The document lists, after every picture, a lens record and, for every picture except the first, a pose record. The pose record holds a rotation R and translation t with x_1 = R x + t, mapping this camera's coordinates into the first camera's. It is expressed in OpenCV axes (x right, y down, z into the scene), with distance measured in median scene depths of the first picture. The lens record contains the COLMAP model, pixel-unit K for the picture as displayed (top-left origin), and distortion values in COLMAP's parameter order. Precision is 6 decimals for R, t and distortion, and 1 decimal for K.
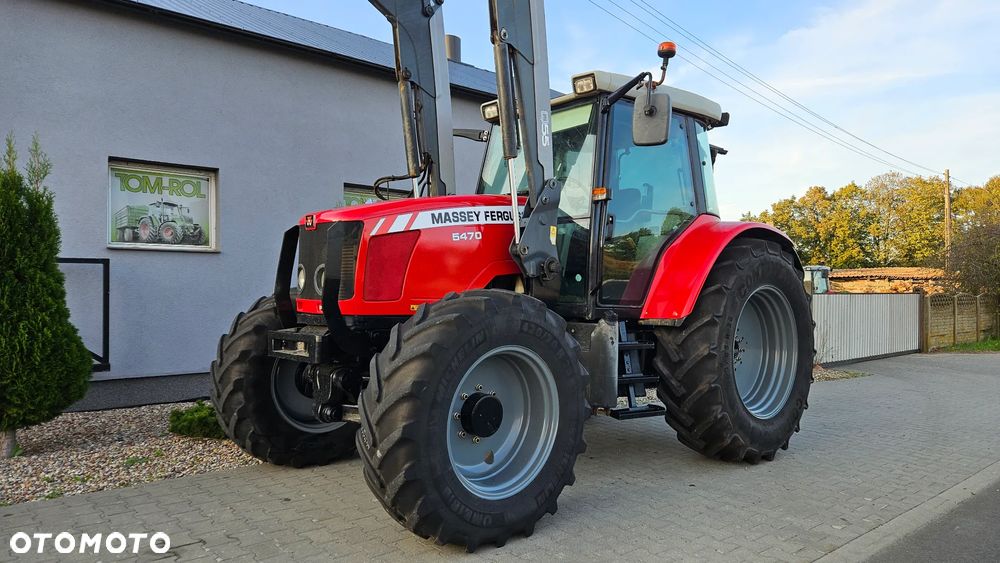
lens RADIAL K [[664.3, 0, 504.1], [0, 664.3, 284.0], [0, 0, 1]] dist [0.072981, -0.043900]
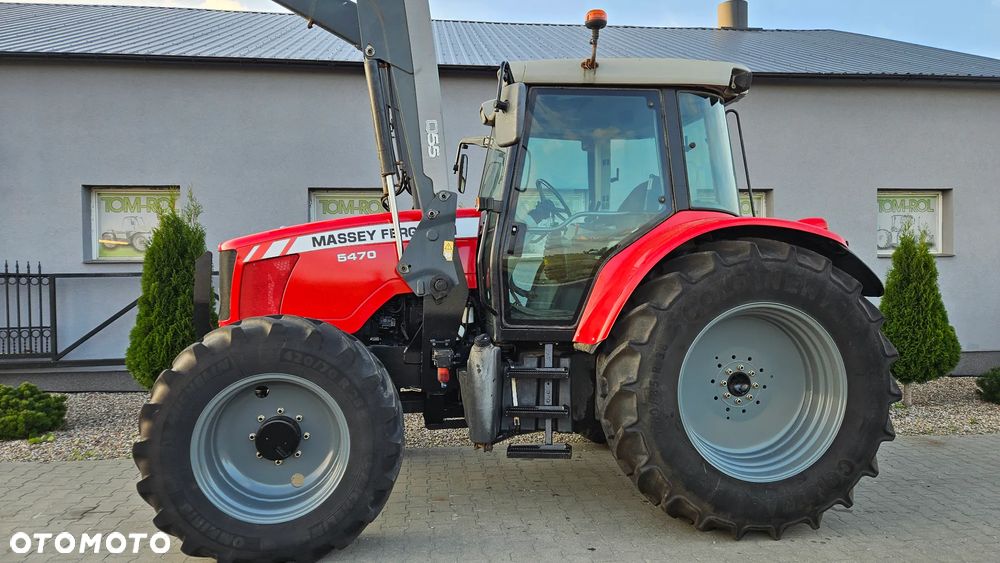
lens RADIAL K [[664.3, 0, 518.5], [0, 664.3, 275.4], [0, 0, 1]] dist [0.072981, -0.043900]
pose [[0.835804, -0.010209, -0.548933, 0.704357], [0.016433, 0.999844, 0.006426, -0.045031], [0.548782, -0.014391, 0.835842, 0.284869]]
